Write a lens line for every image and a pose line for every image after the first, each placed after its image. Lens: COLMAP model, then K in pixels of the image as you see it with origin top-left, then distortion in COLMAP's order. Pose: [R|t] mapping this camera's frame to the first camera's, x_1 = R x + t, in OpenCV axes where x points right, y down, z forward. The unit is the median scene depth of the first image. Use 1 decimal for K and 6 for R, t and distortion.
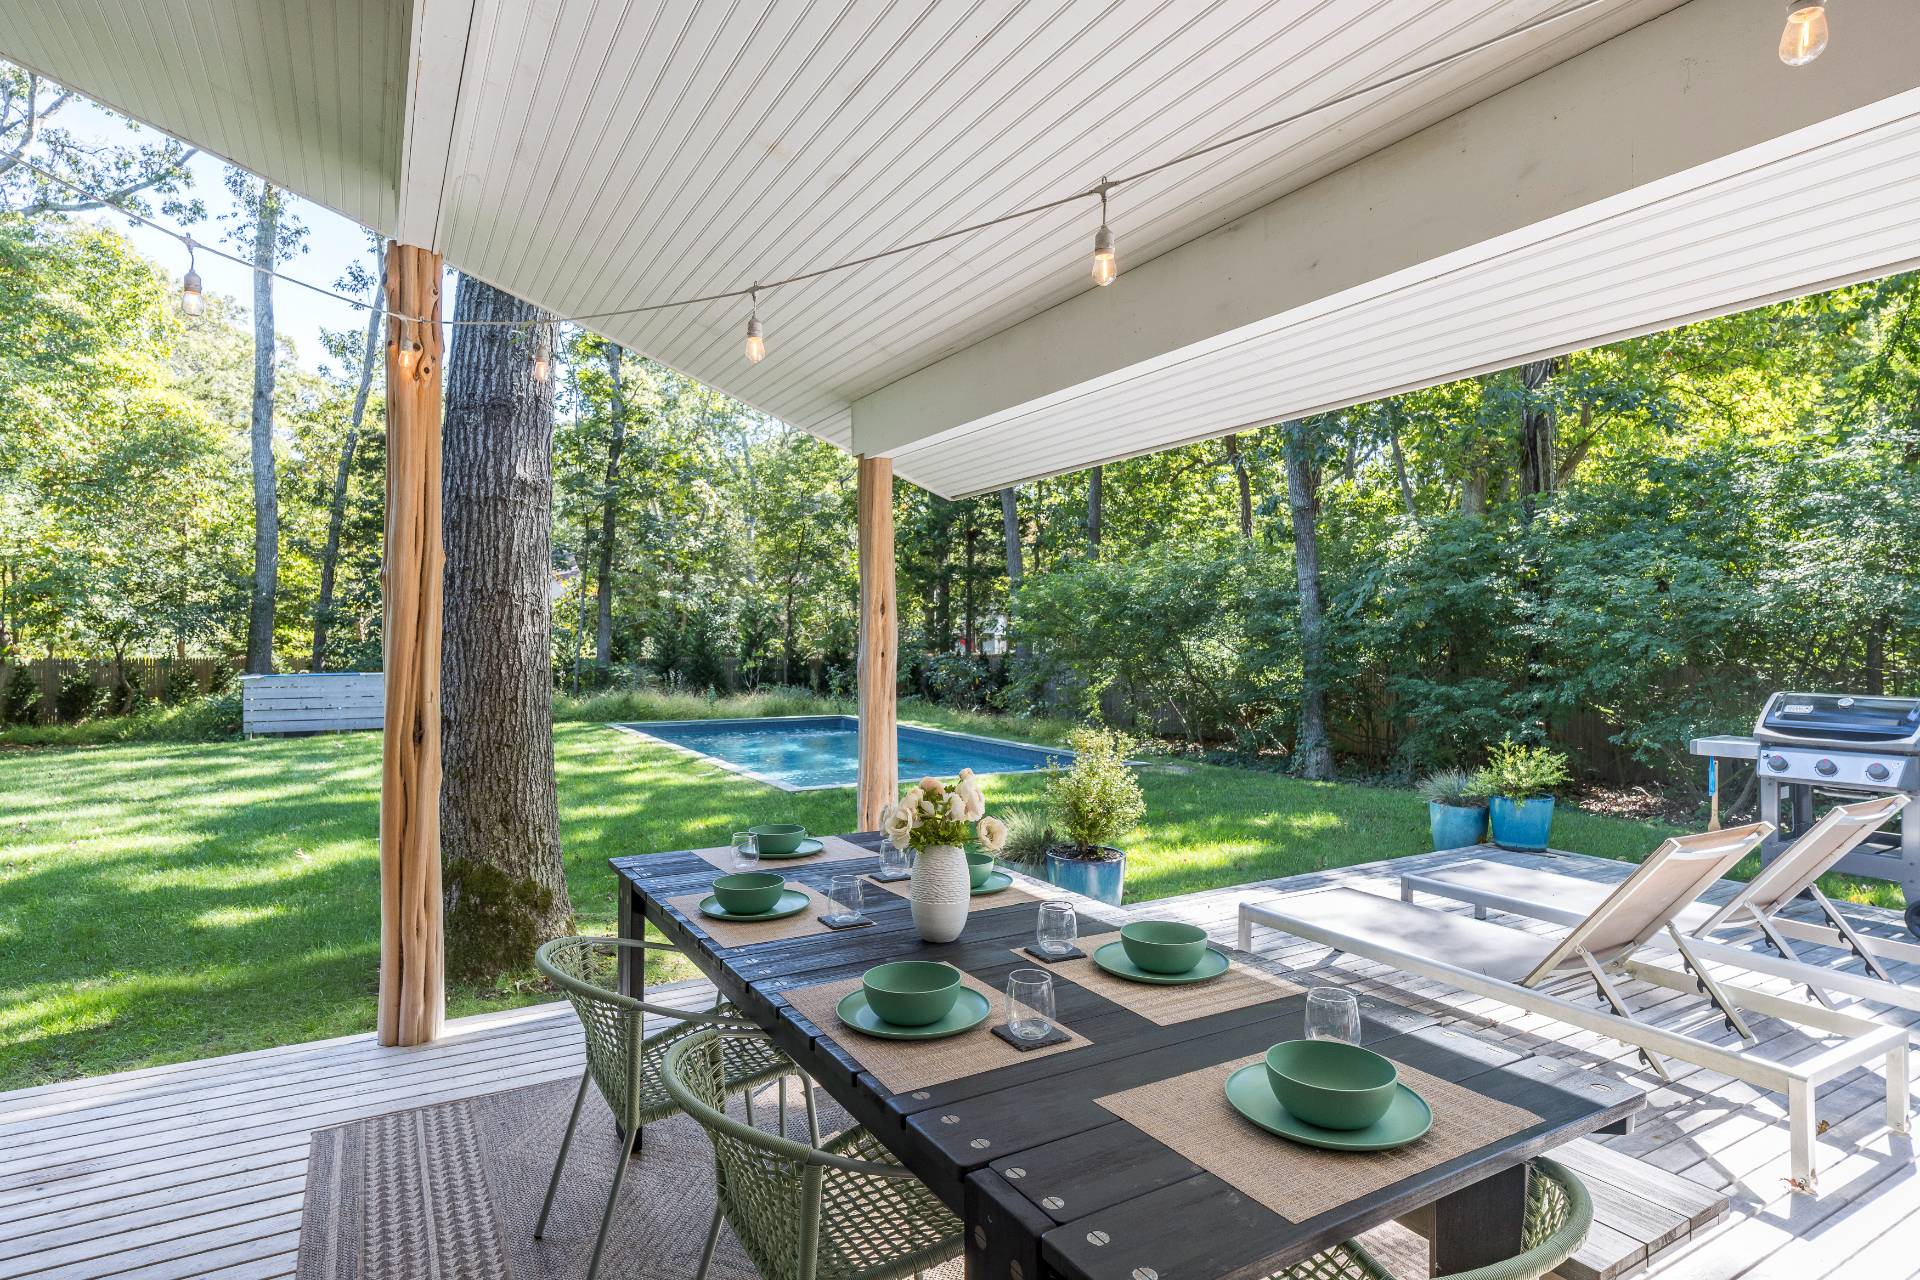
lens RADIAL K [[1009.3, 0, 948.5], [0, 1009.3, 640.4], [0, 0, 1]] dist [0.000938, -0.000807]
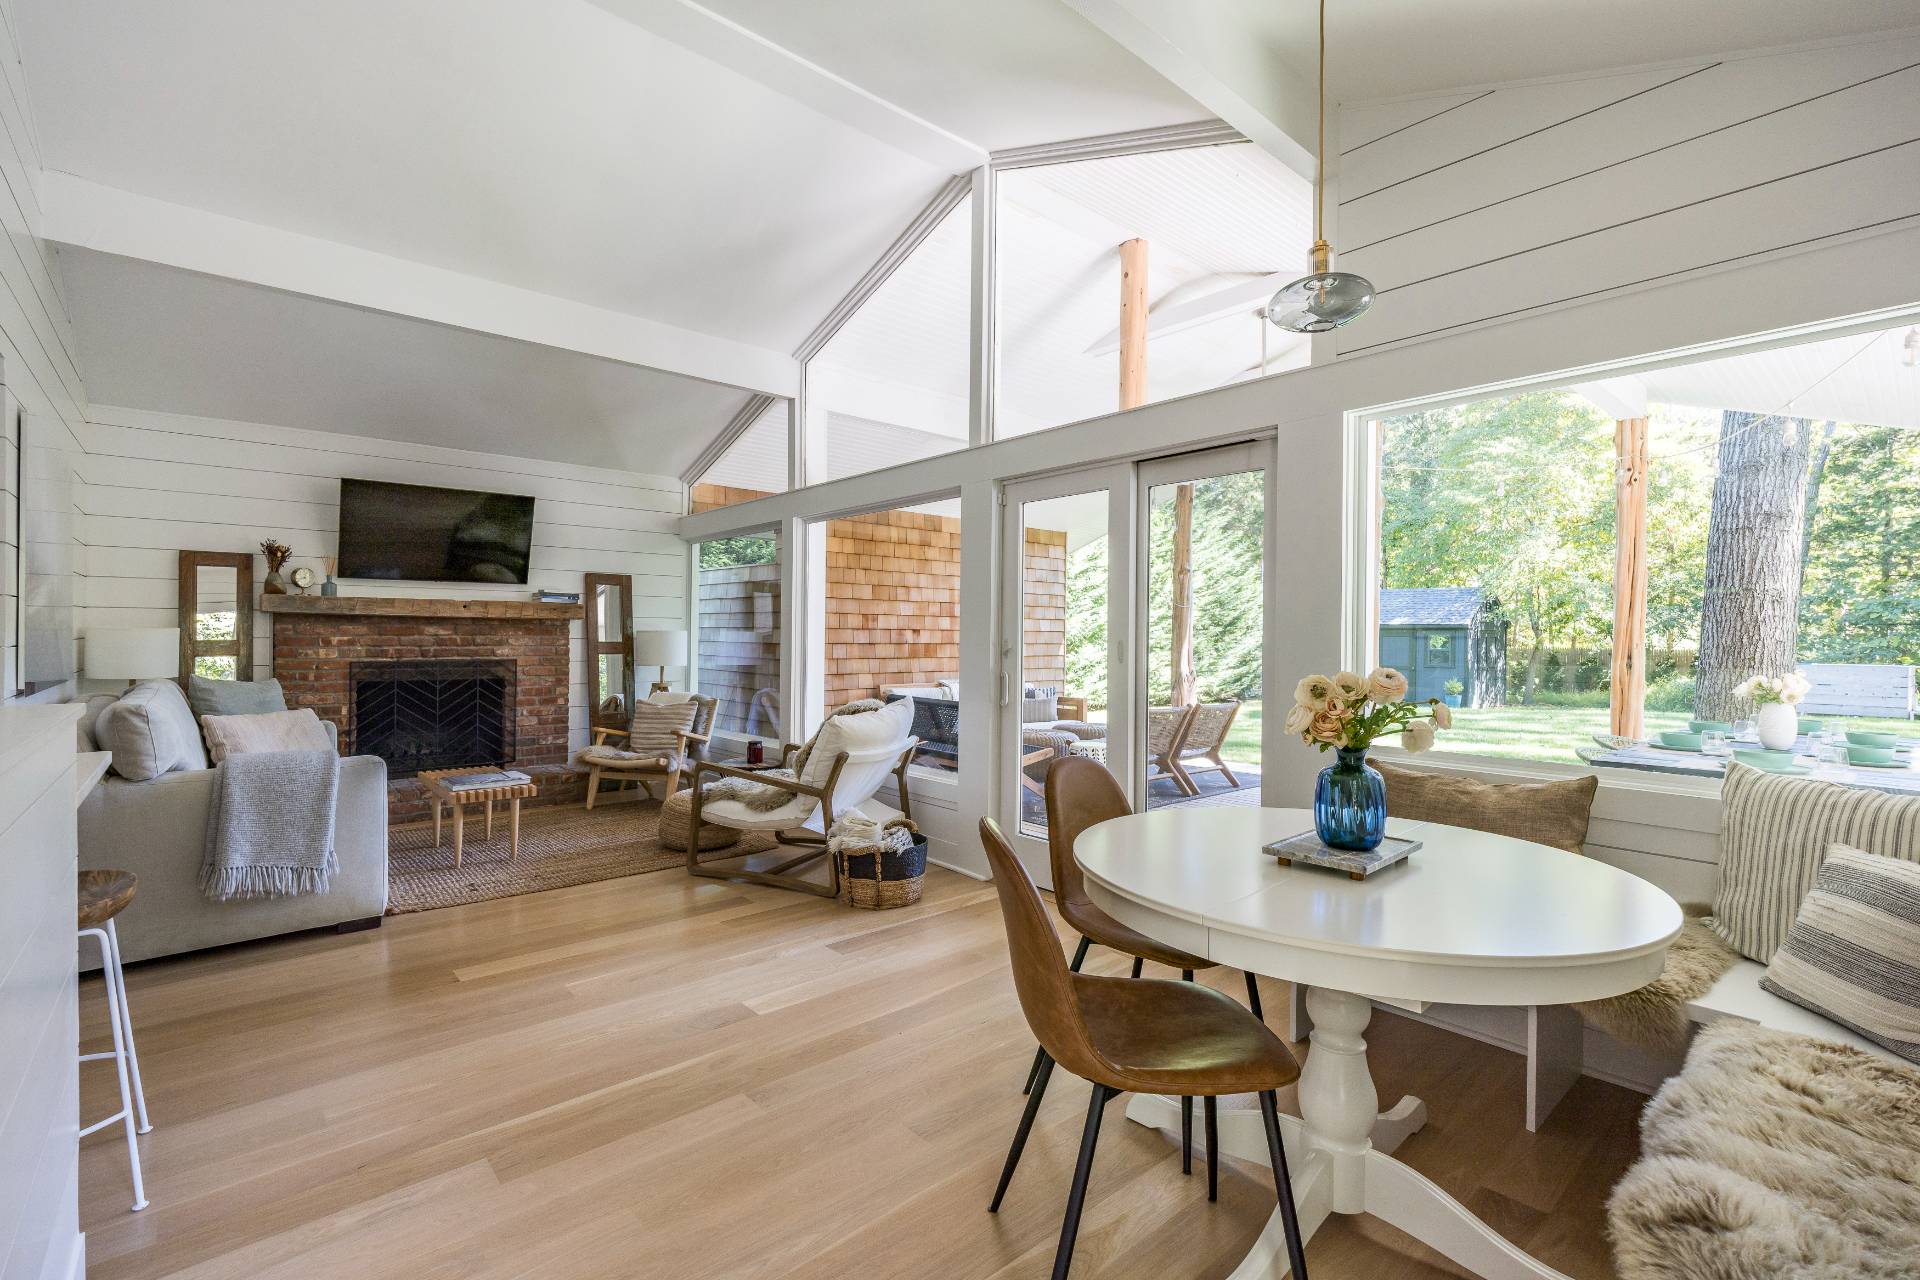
lens RADIAL K [[856.6, 0, 959.3], [0, 856.6, 644.9], [0, 0, 1]] dist [-0.001384, 0.000445]
pose [[0.194116, 0.002583, -0.980975, 0.144669], [0.001217, 0.999995, 0.002874, 0.007655], [0.980978, -0.001751, 0.194112, -0.102345]]
